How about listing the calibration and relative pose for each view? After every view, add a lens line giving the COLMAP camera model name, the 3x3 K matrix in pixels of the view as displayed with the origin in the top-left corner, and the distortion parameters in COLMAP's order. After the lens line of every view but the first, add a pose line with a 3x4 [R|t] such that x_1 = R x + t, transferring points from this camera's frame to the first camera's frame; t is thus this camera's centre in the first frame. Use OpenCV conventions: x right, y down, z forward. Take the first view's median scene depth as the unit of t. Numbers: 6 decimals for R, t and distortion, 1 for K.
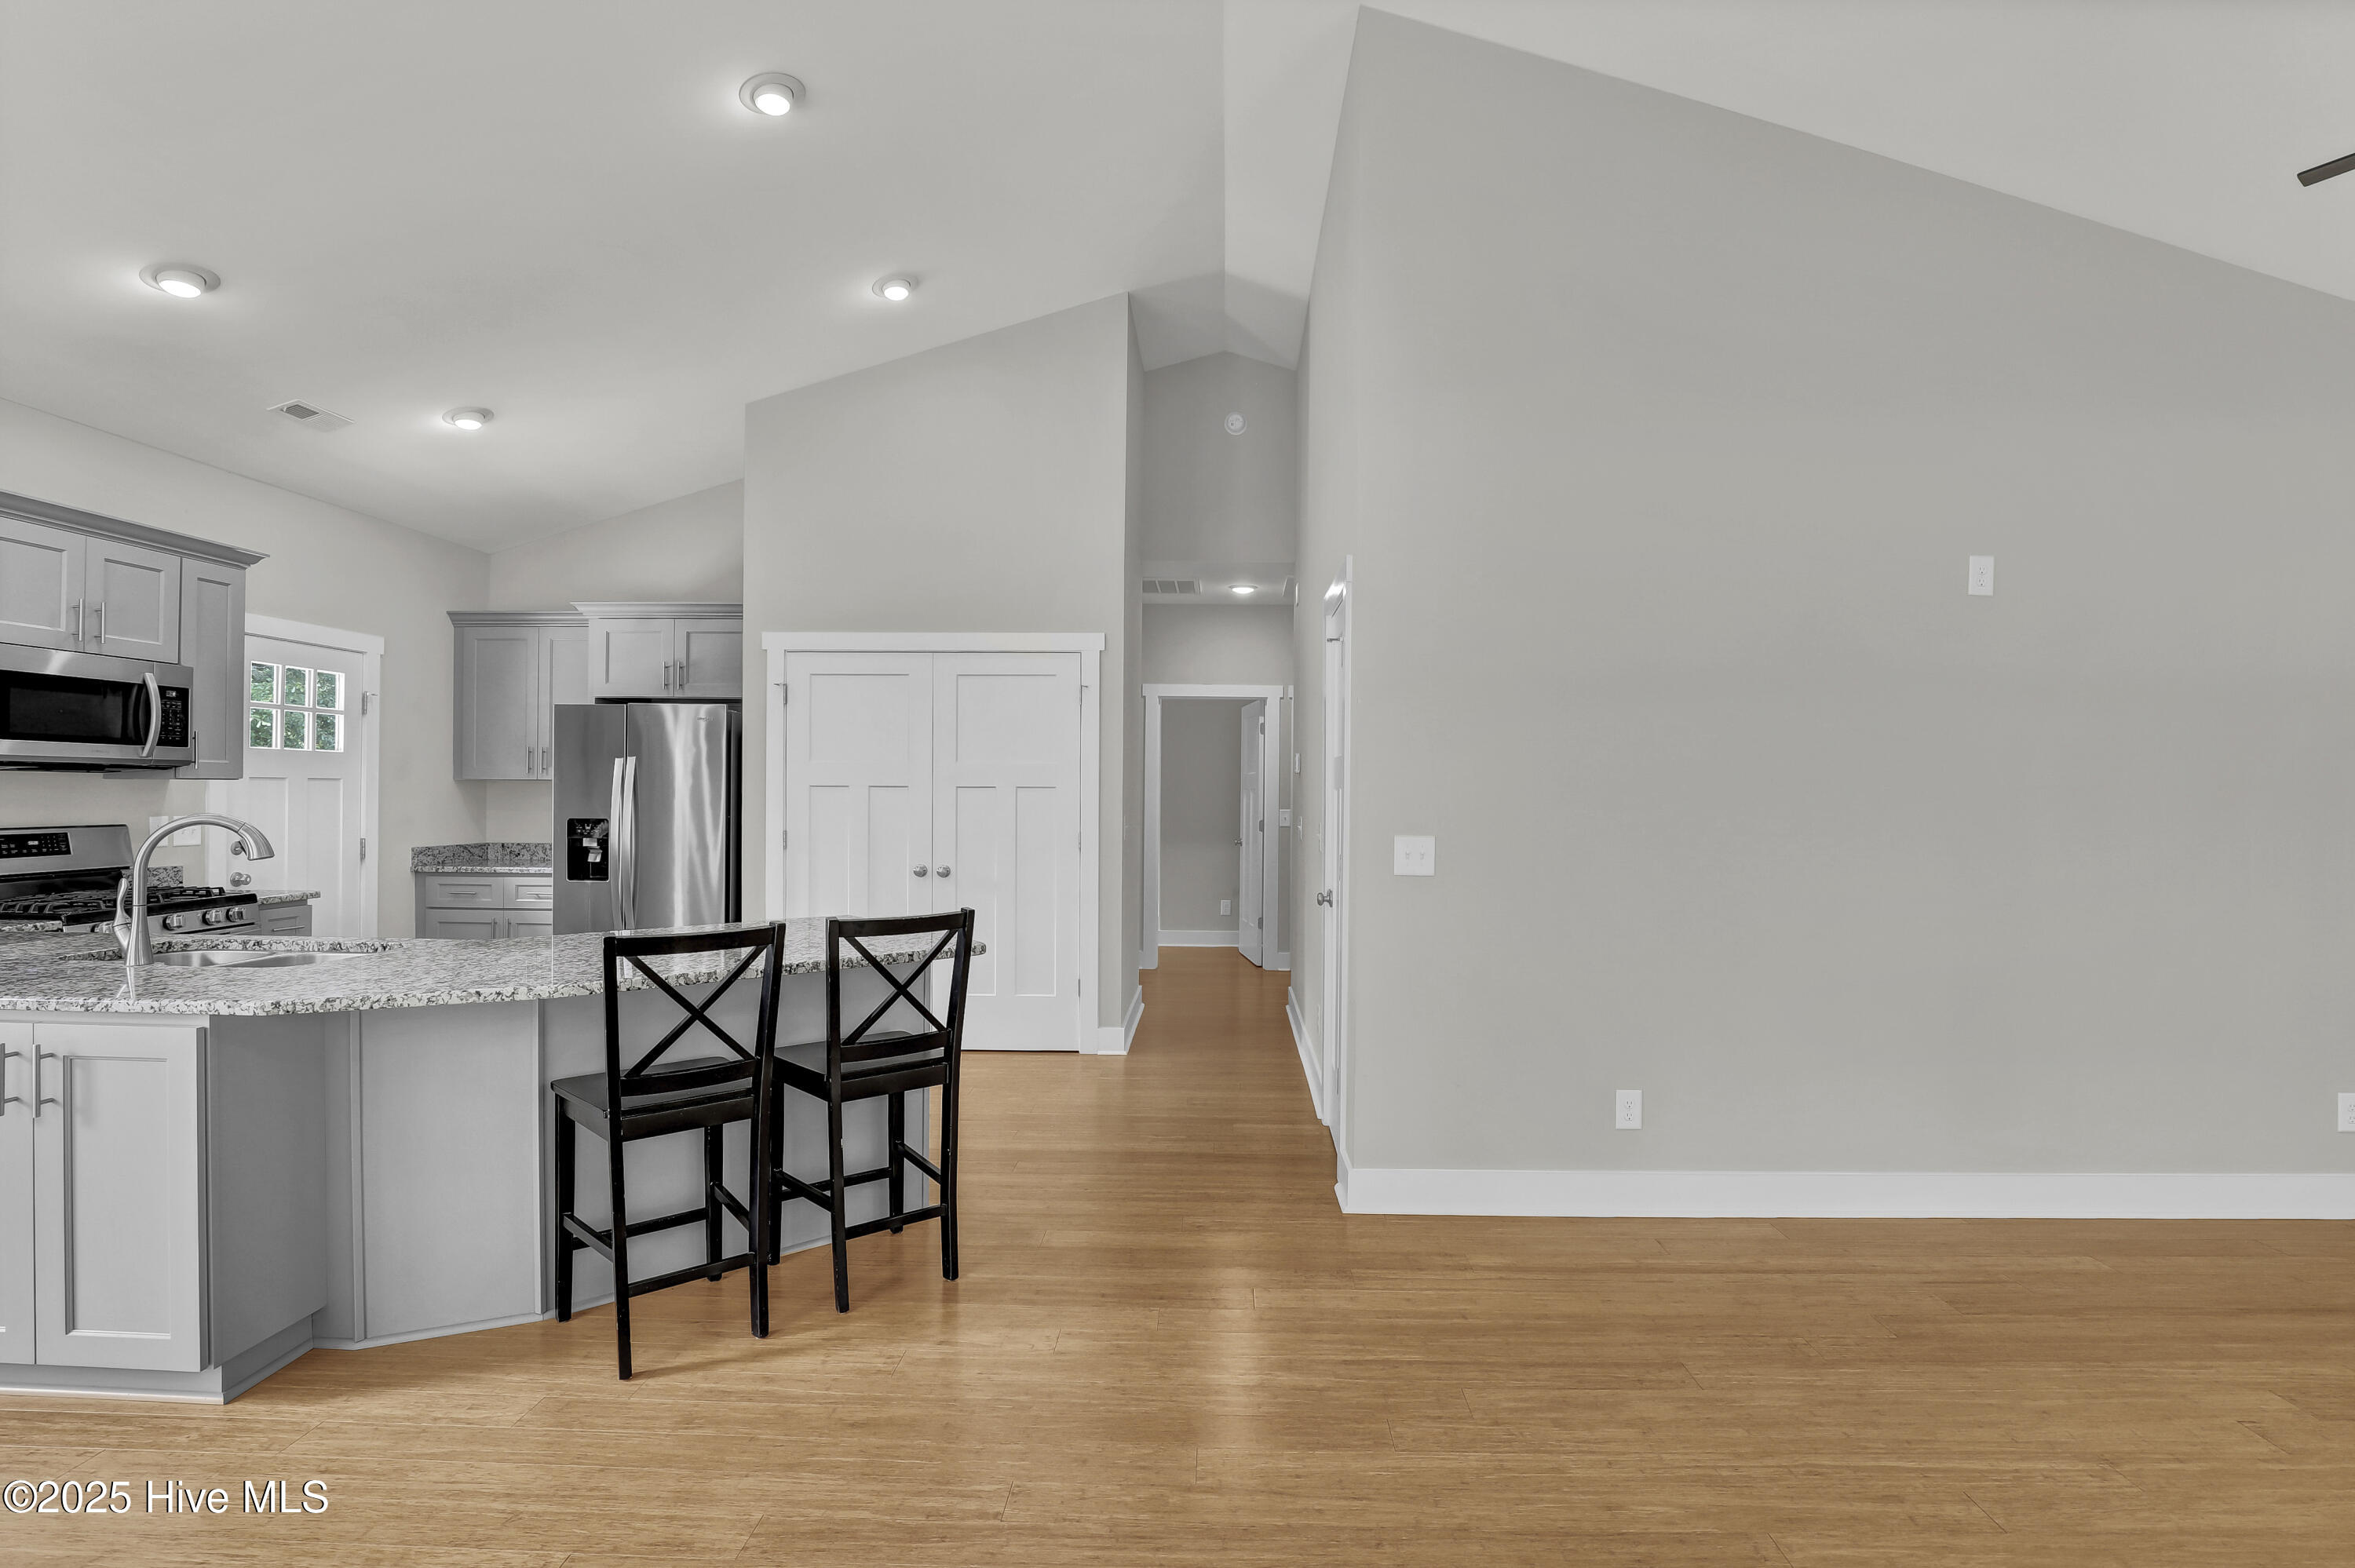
lens RADIAL K [[1117.2, 0, 1209.3], [0, 1117.2, 777.4], [0, 0, 1]] dist [-0.032076, 0.004107]
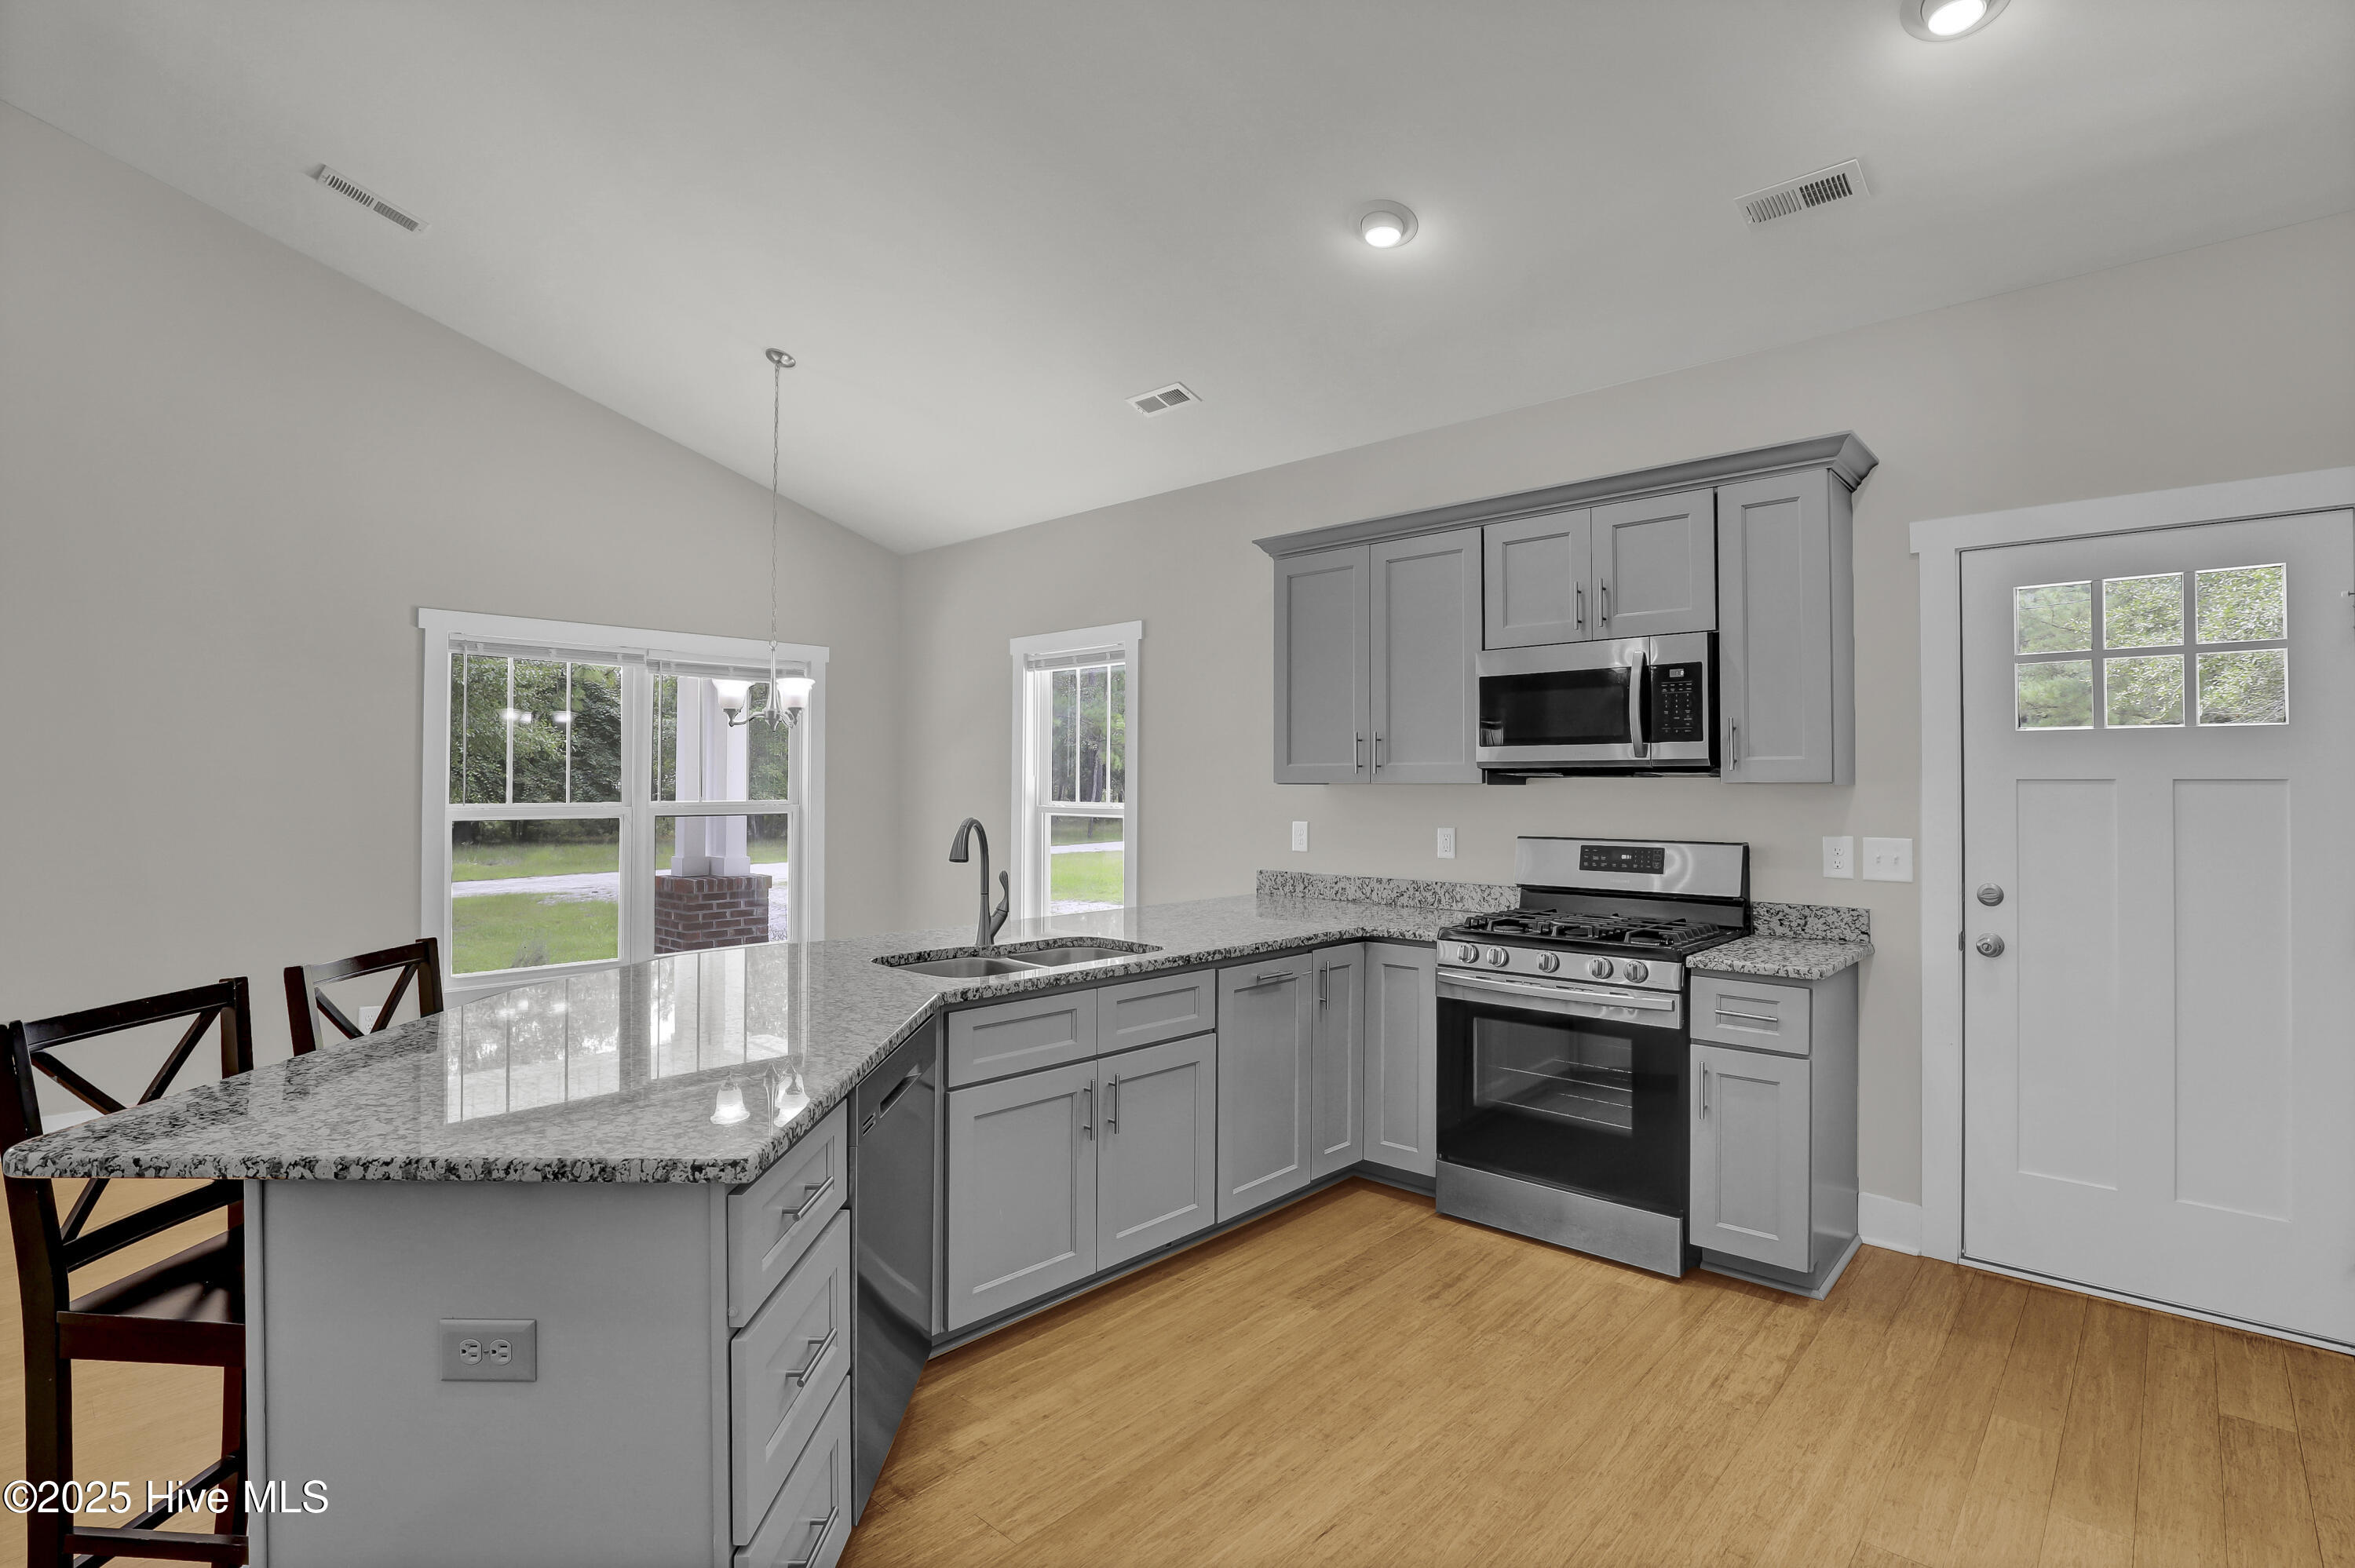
lens RADIAL K [[1117.2, 0, 1181.5], [0, 1117.2, 775.8], [0, 0, 1]] dist [-0.032076, 0.004107]
pose [[-0.660594, -0.013049, -0.750630, -0.148973], [0.004060, 0.999772, -0.020953, 0.010721], [0.750732, -0.016889, -0.660391, 1.349410]]
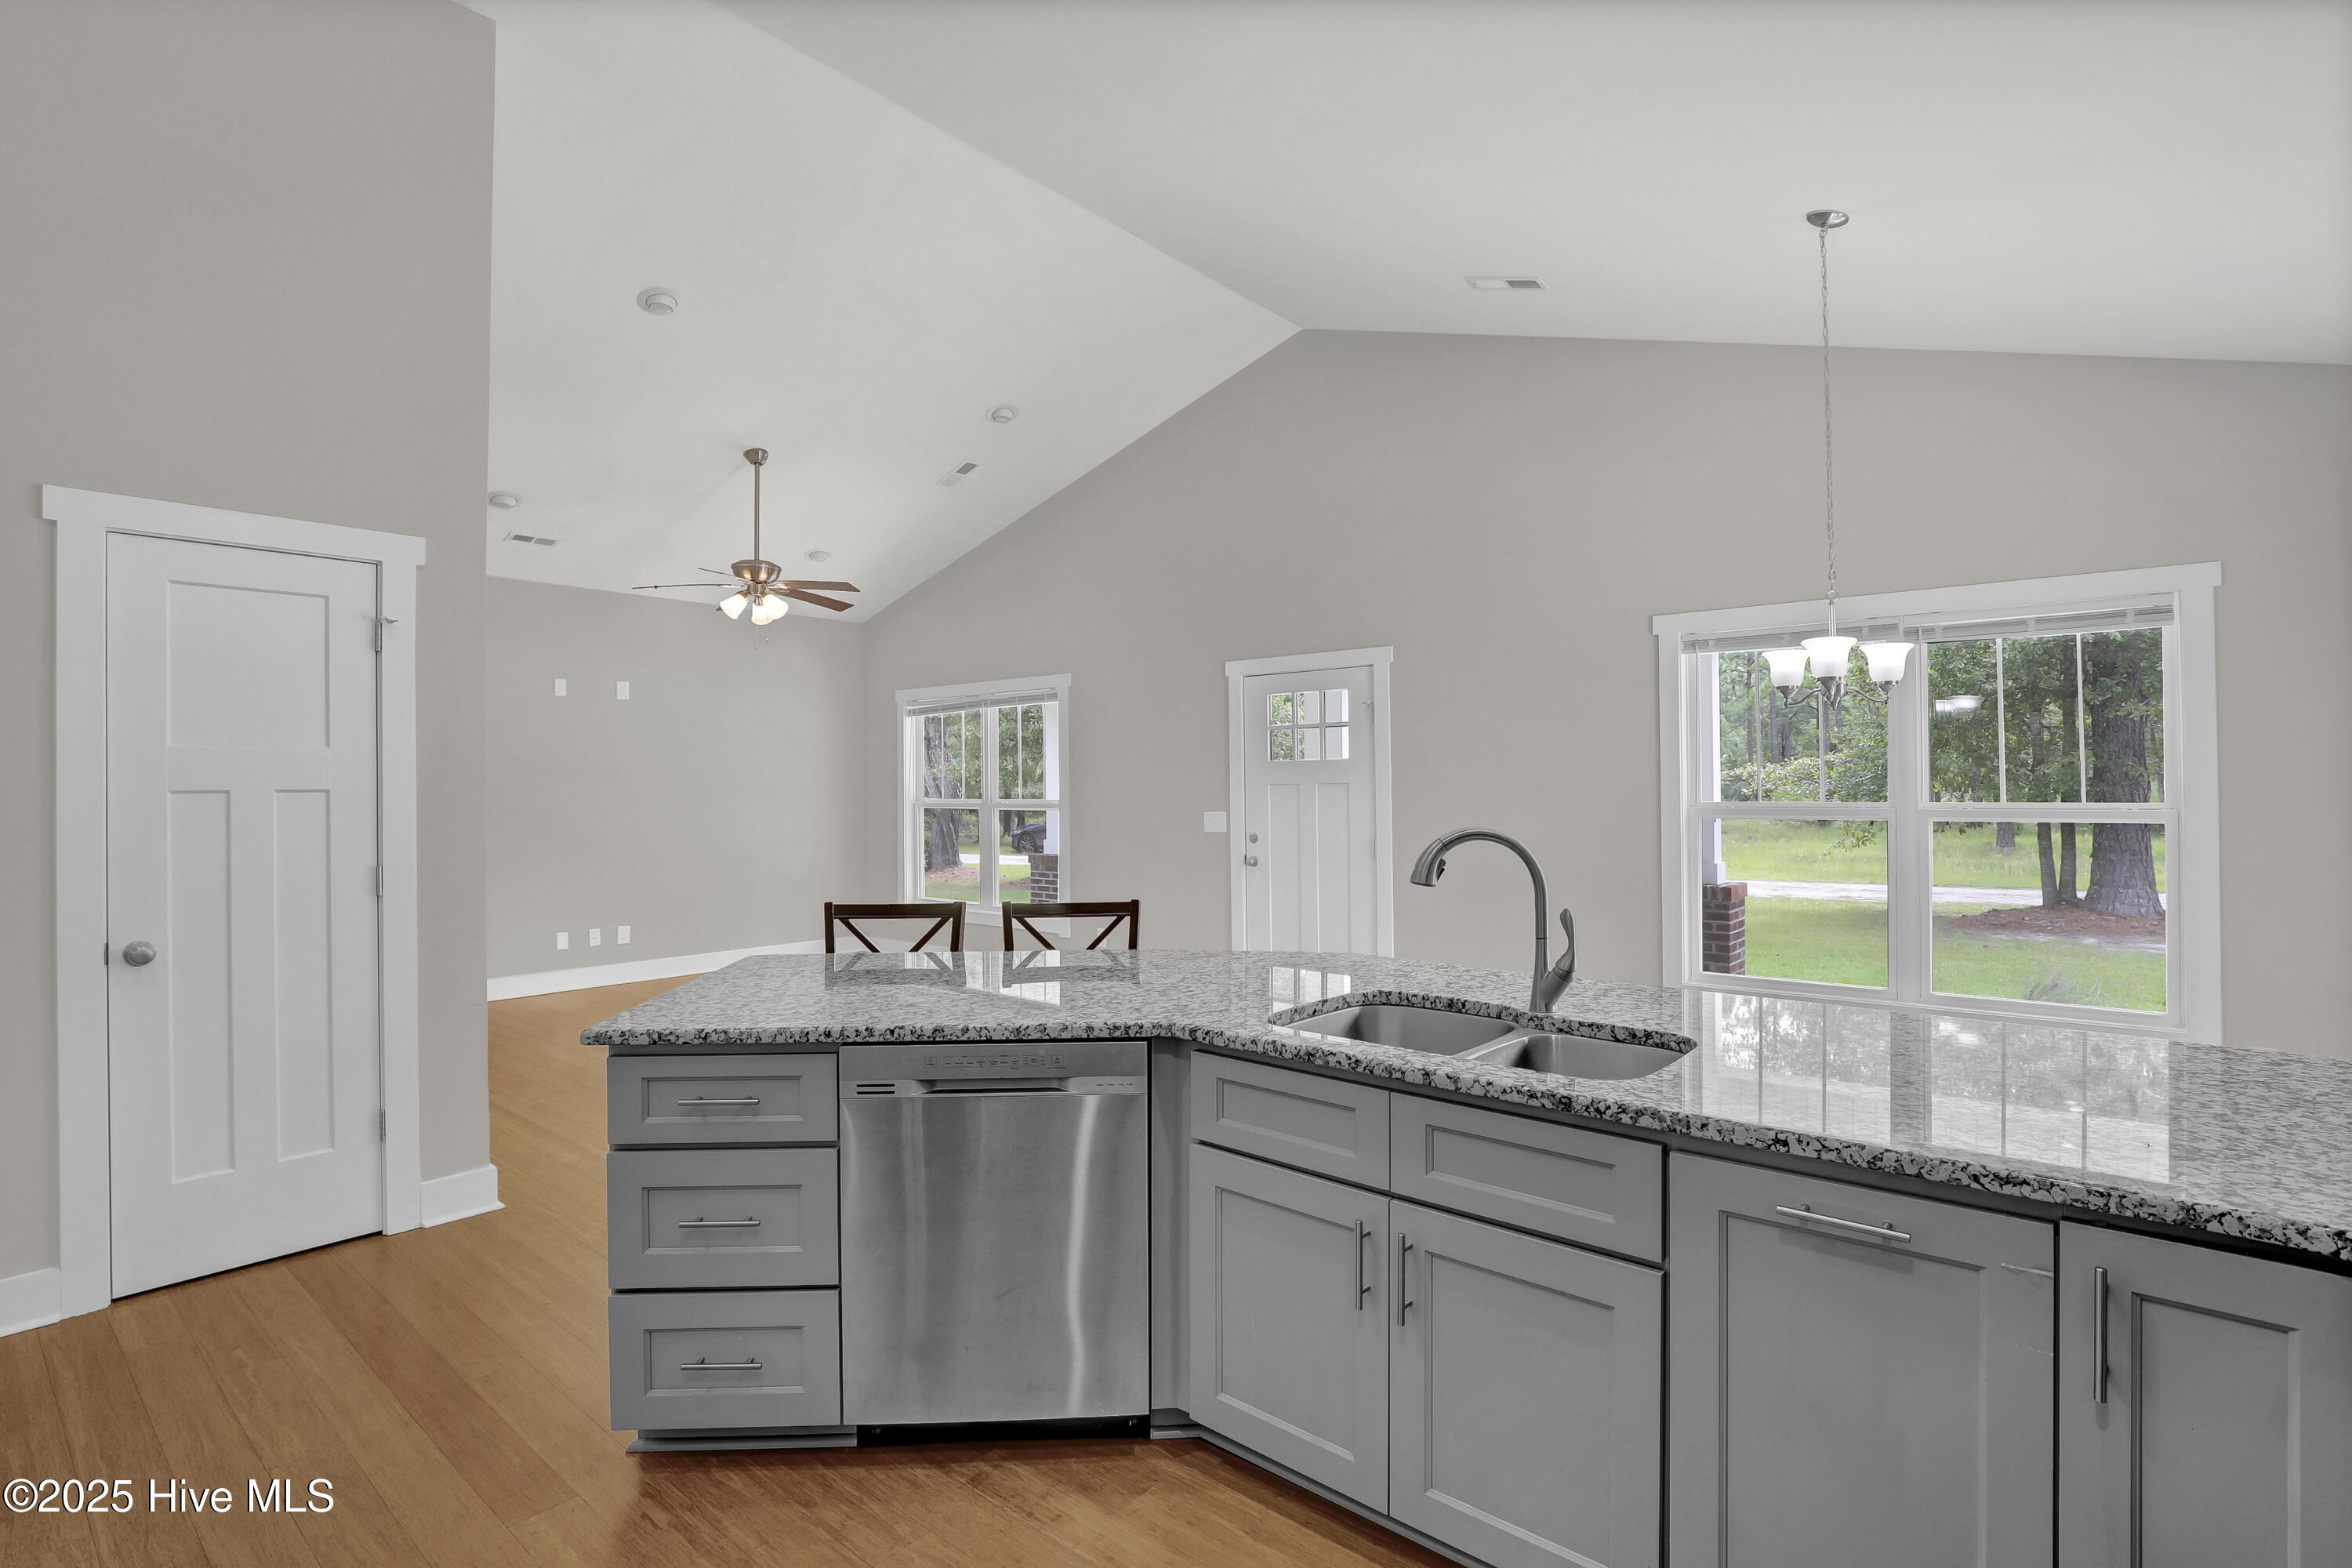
lens RADIAL K [[1116.0, 0, 1210.5], [0, 1116.0, 777.7], [0, 0, 1]] dist [-0.032076, 0.004107]
pose [[-0.788509, 0.002229, 0.615019, -0.906579], [-0.007540, 0.999883, -0.013291, 0.005680], [-0.614977, -0.015117, -0.788400, 1.251600]]
